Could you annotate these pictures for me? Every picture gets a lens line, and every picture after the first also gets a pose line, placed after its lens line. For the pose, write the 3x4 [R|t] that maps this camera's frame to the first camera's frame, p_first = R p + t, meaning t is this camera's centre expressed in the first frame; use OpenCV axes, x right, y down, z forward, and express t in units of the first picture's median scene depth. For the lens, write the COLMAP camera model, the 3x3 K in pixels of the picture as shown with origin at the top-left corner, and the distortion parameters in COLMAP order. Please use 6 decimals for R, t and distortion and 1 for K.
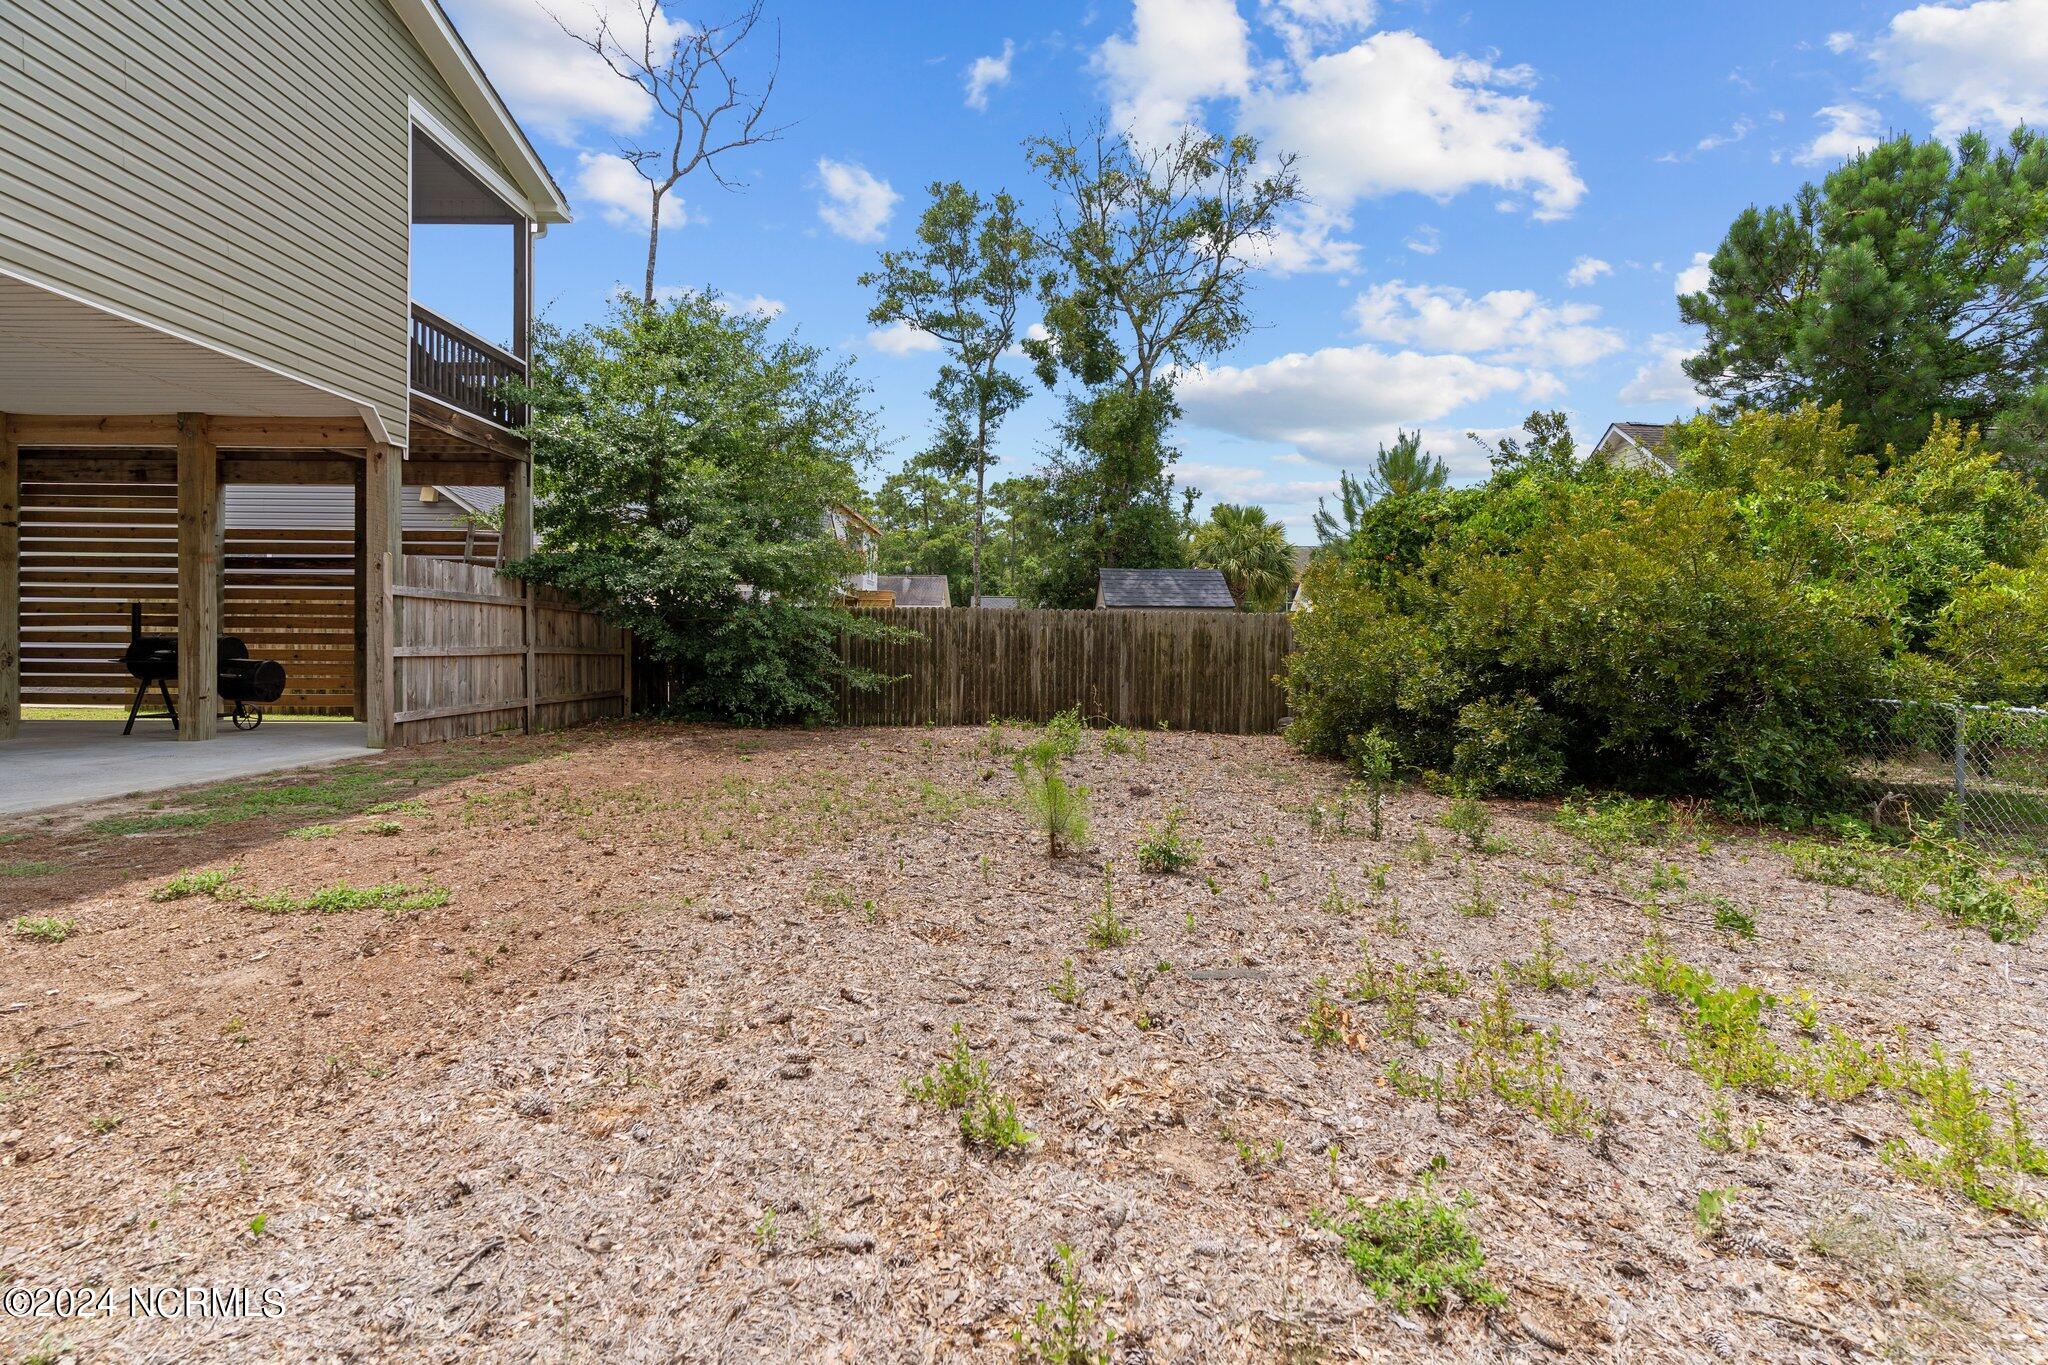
lens RADIAL K [[1002.7, 0, 1032.0], [0, 1002.7, 666.3], [0, 0, 1]] dist [-0.003132, 0.000263]
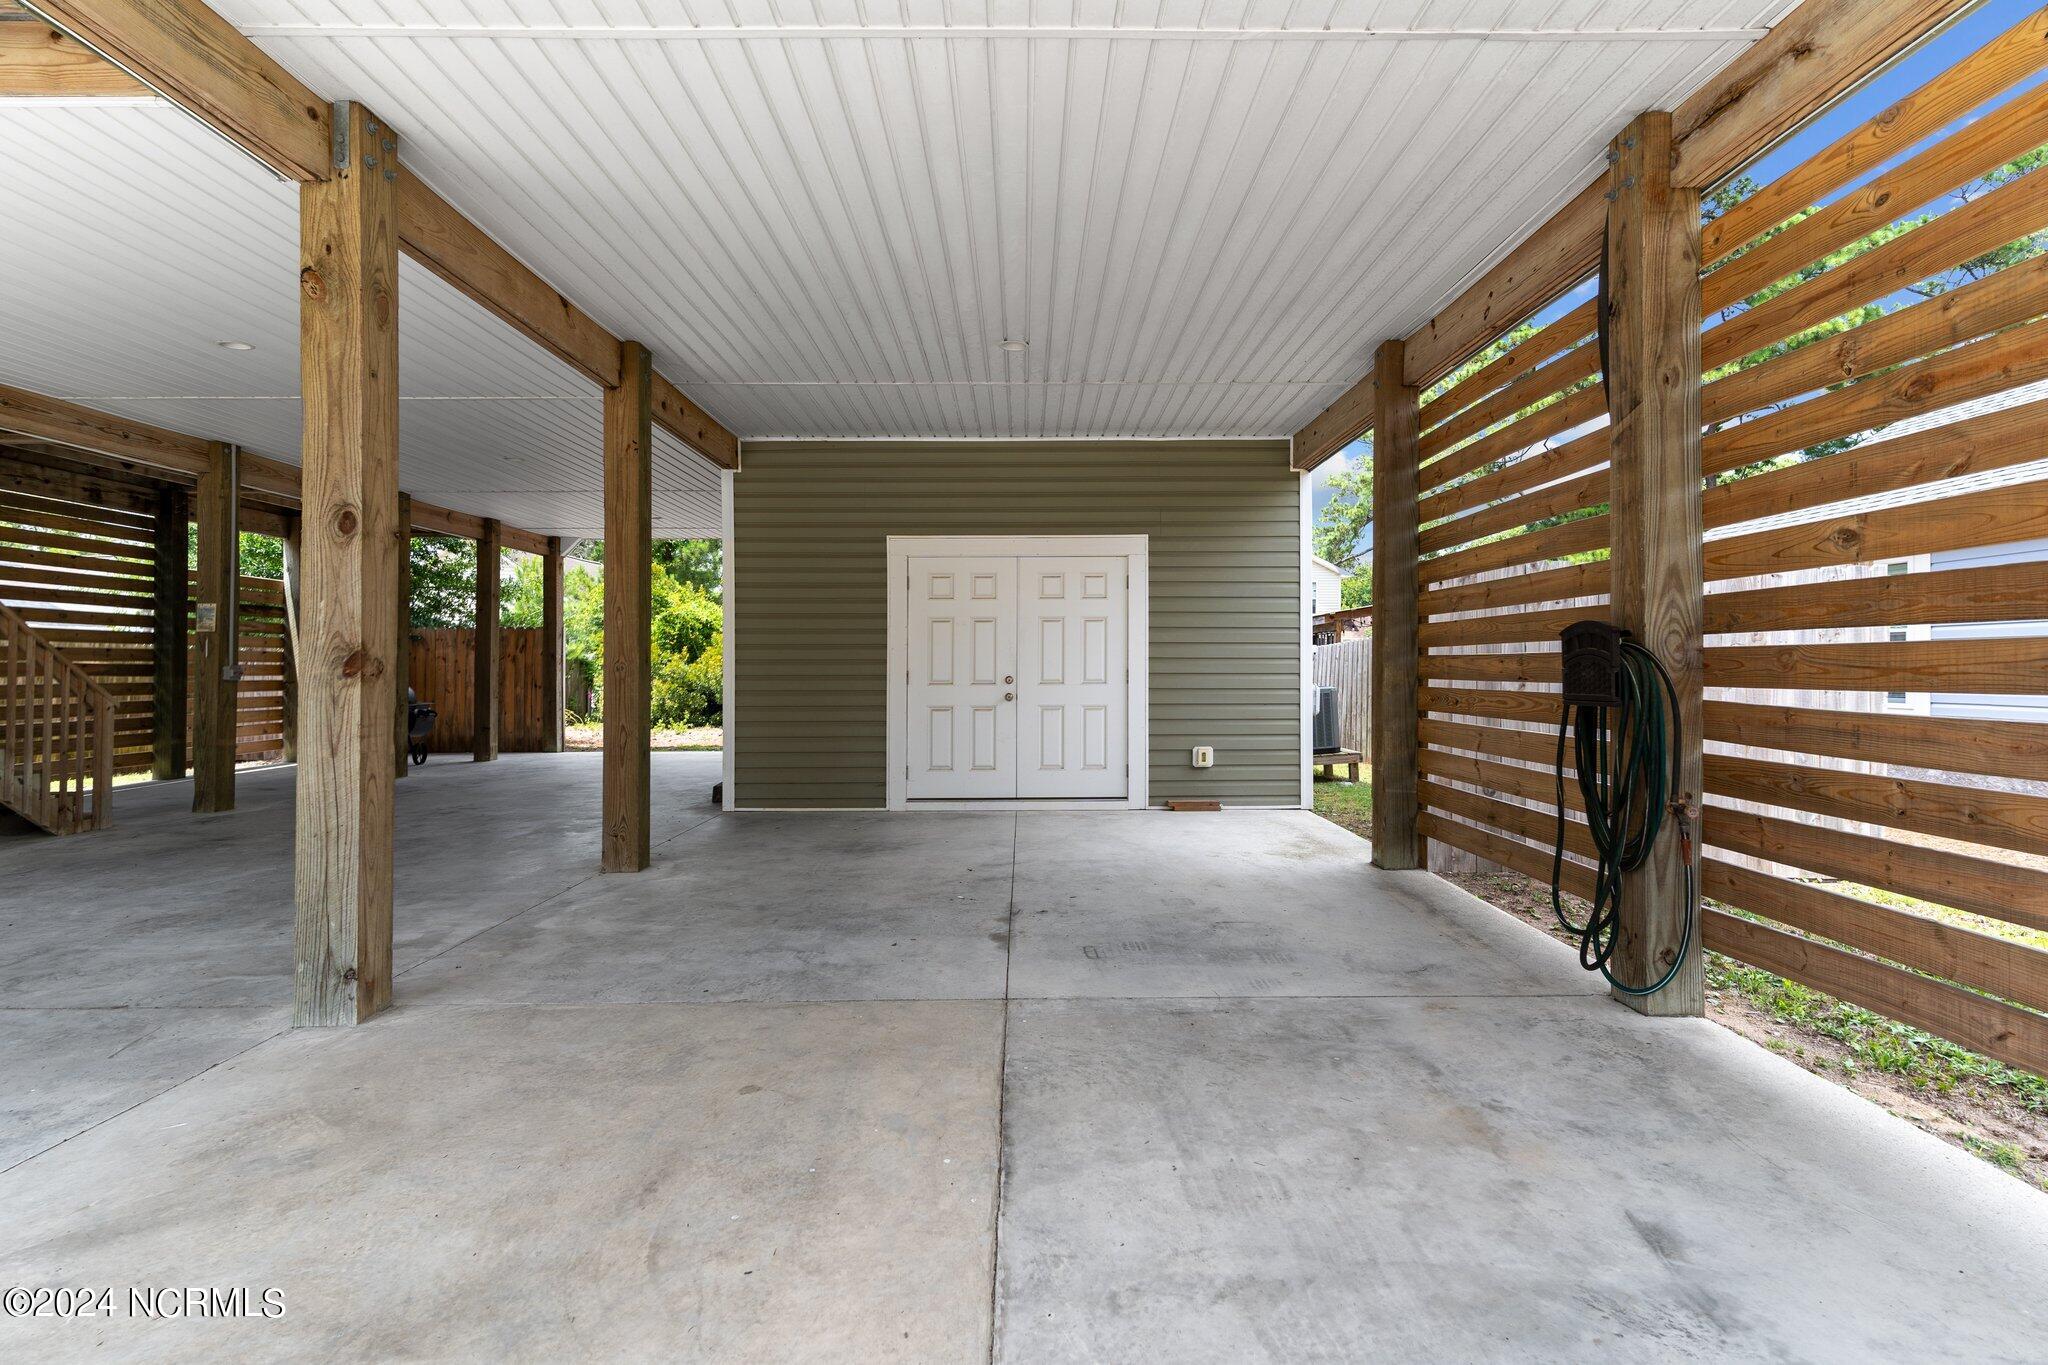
lens RADIAL K [[1004.6, 0, 1011.9], [0, 1004.6, 652.3], [0, 0, 1]] dist [0.001359, -0.000271]
pose [[0.004526, 0.010041, 0.999939, -1.726931], [0.020447, 0.999740, -0.010132, -0.036028], [-0.999781, 0.020492, 0.004319, 0.232786]]
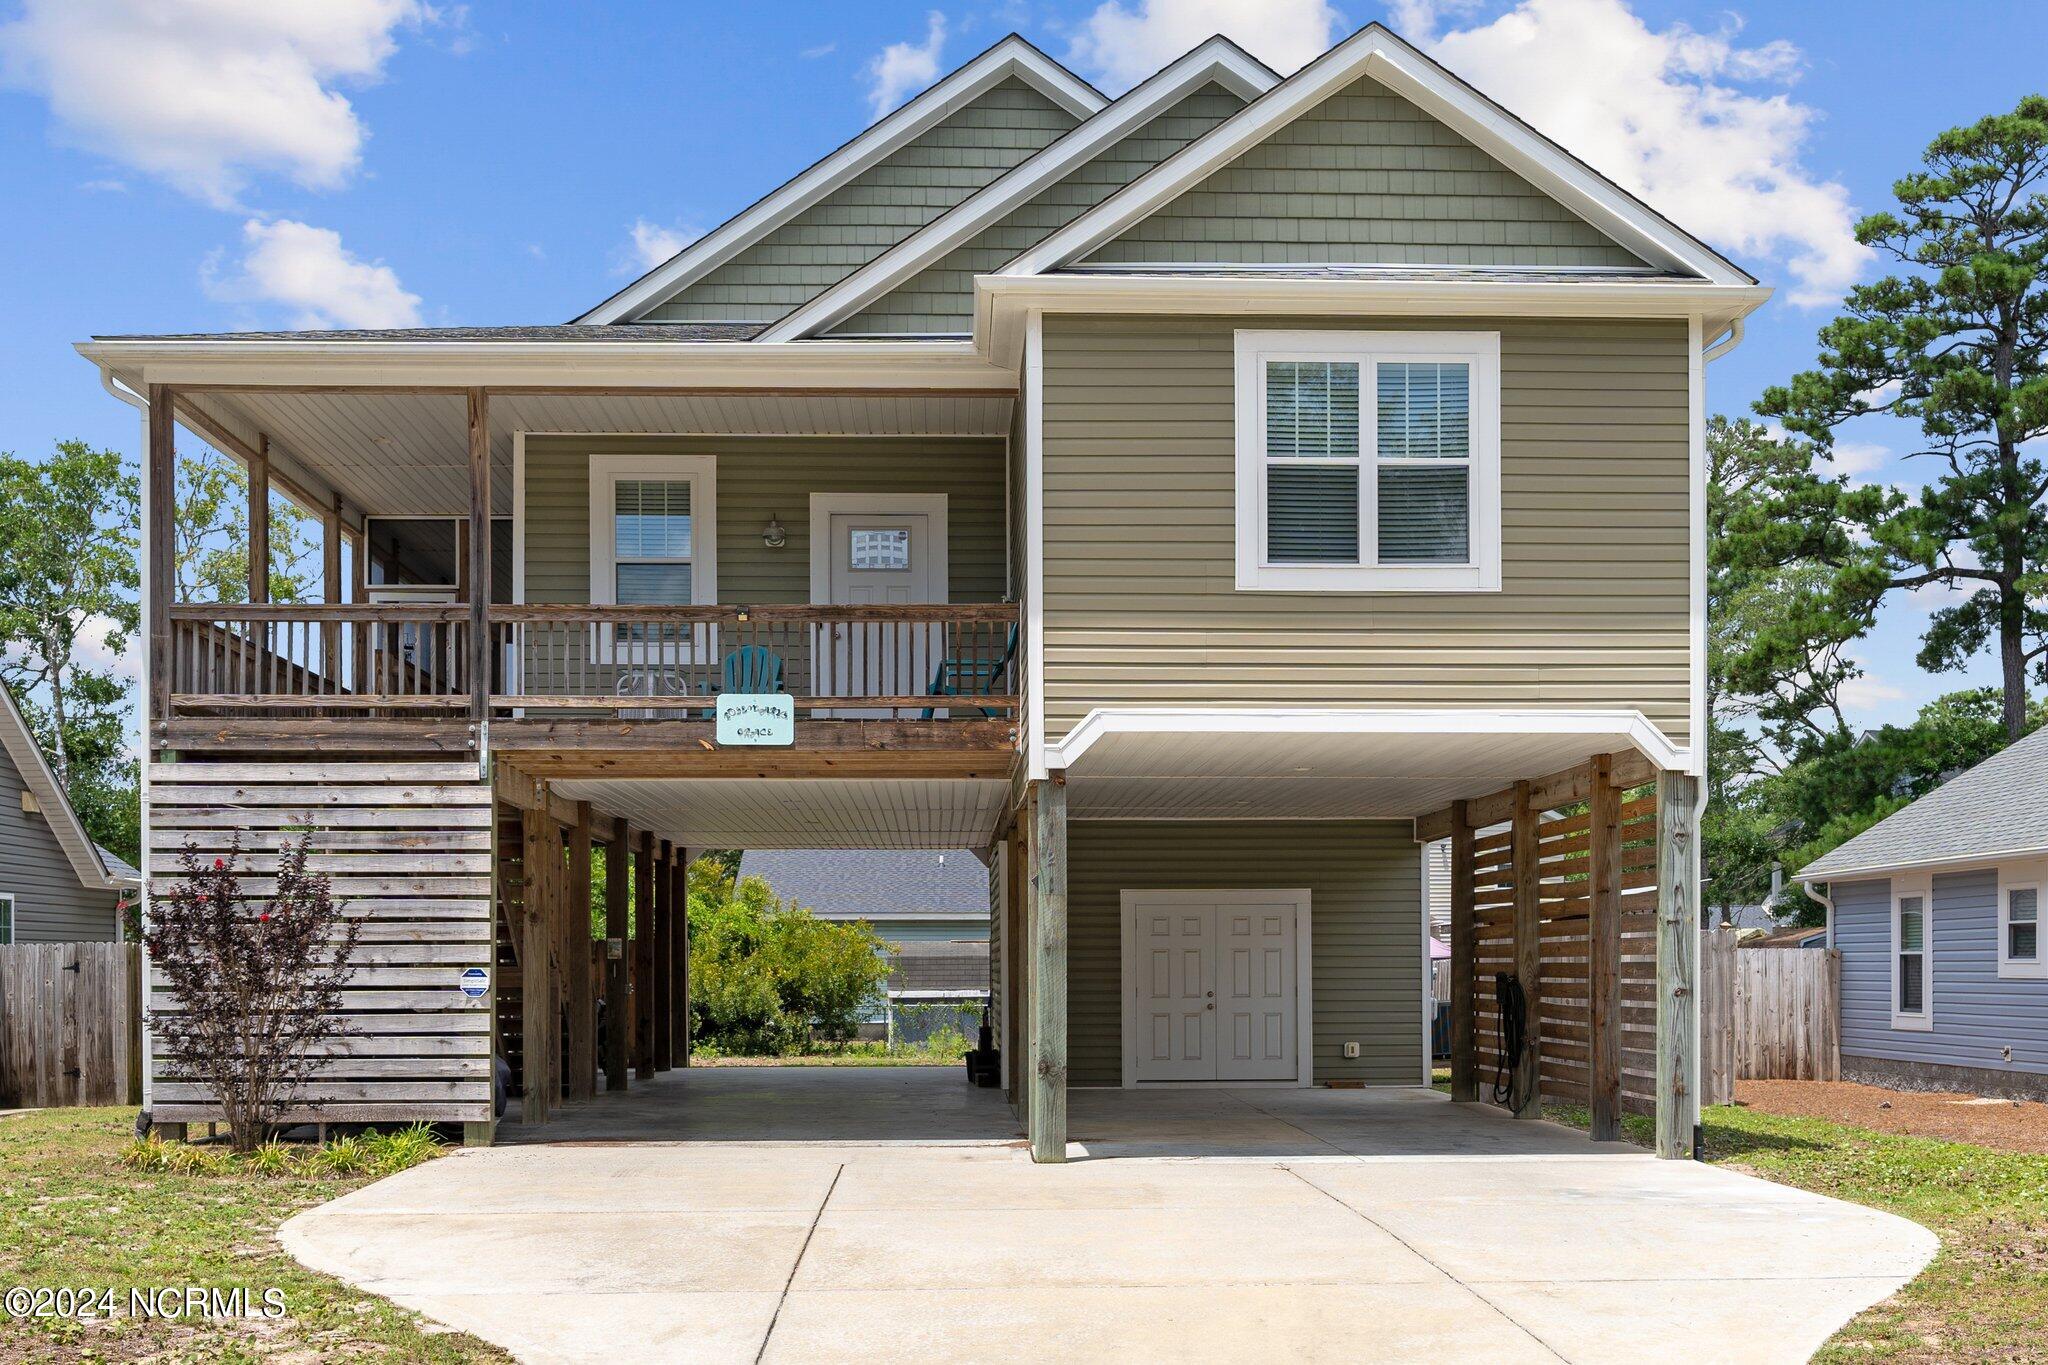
lens RADIAL K [[2168.6, 0, 991.5], [0, 2168.6, 816.4], [0, 0, 1]] dist [-0.006610, 0.021727]
pose [[-0.027206, 0.063669, 0.997600, -3.082682], [0.019025, 0.997822, -0.063164, -0.066202], [-0.999449, 0.017260, -0.028358, 0.499633]]
